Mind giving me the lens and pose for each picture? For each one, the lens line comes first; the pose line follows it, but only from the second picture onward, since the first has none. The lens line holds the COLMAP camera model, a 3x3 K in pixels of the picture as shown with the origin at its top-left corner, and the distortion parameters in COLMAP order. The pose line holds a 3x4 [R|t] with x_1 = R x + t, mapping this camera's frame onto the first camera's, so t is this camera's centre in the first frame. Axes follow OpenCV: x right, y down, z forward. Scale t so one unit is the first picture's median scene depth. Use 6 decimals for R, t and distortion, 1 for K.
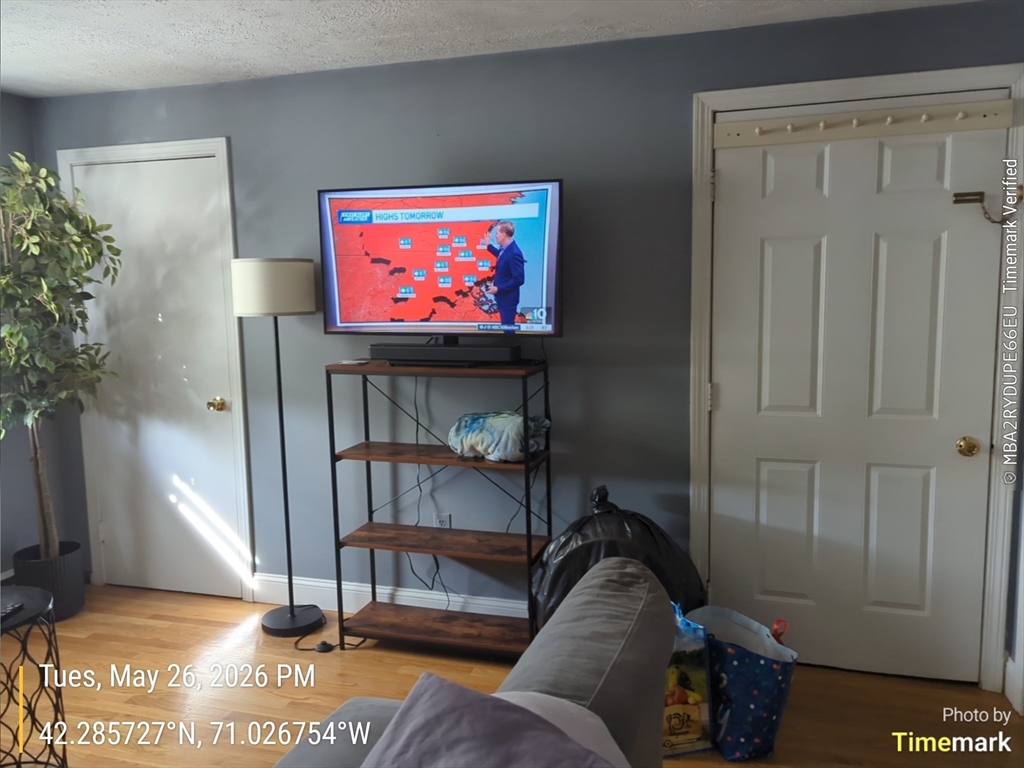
lens RADIAL K [[836.2, 0, 513.8], [0, 836.2, 389.4], [0, 0, 1]] dist [0.053067, -0.039748]
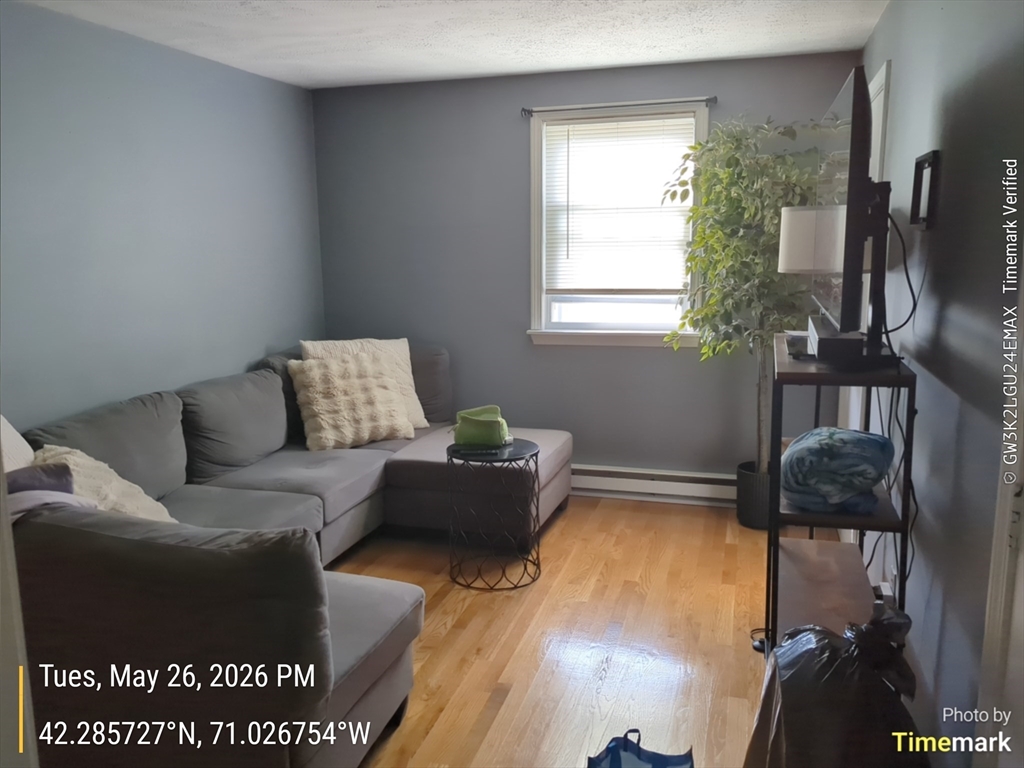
lens RADIAL K [[836.2, 0, 512.9], [0, 836.2, 386.5], [0, 0, 1]] dist [0.053067, -0.039748]
pose [[0.022494, 0.189441, -0.981634, 0.583423], [-0.120178, 0.975275, 0.185460, -0.094738], [0.992497, 0.113799, 0.044704, 0.651492]]
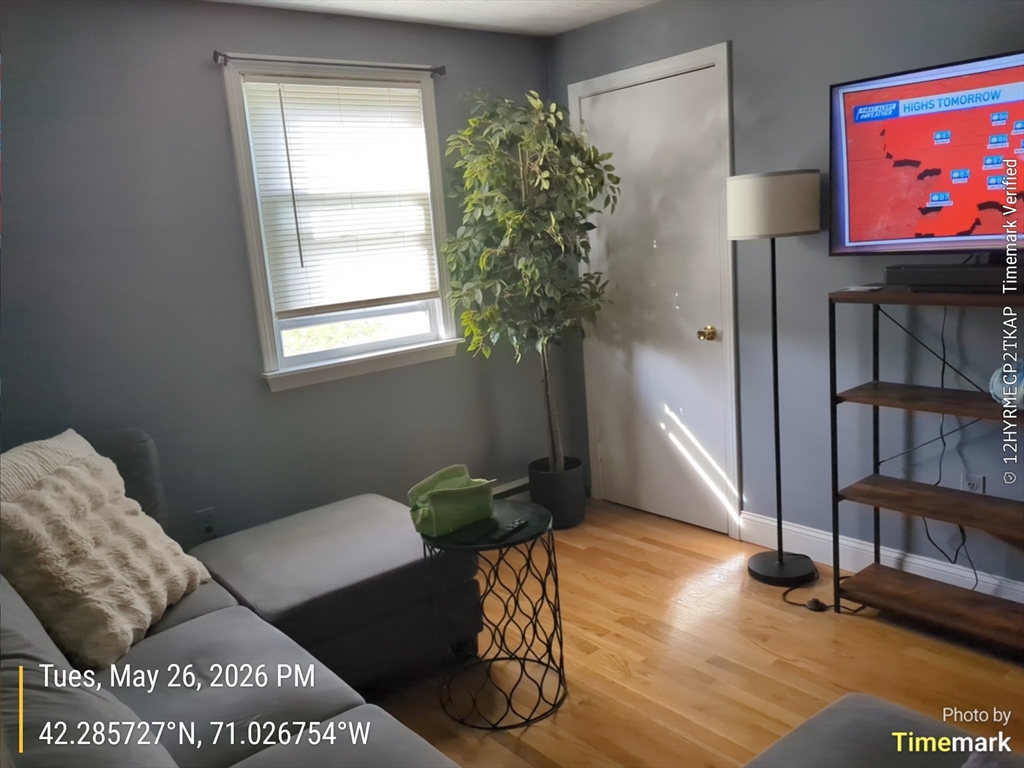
lens RADIAL K [[836.2, 0, 507.0], [0, 836.2, 385.1], [0, 0, 1]] dist [0.053067, -0.039748]
pose [[0.838018, 0.054367, -0.542927, -0.023688], [-0.005949, 0.995875, 0.090541, -0.009649], [0.545610, -0.072645, 0.834885, 0.077916]]
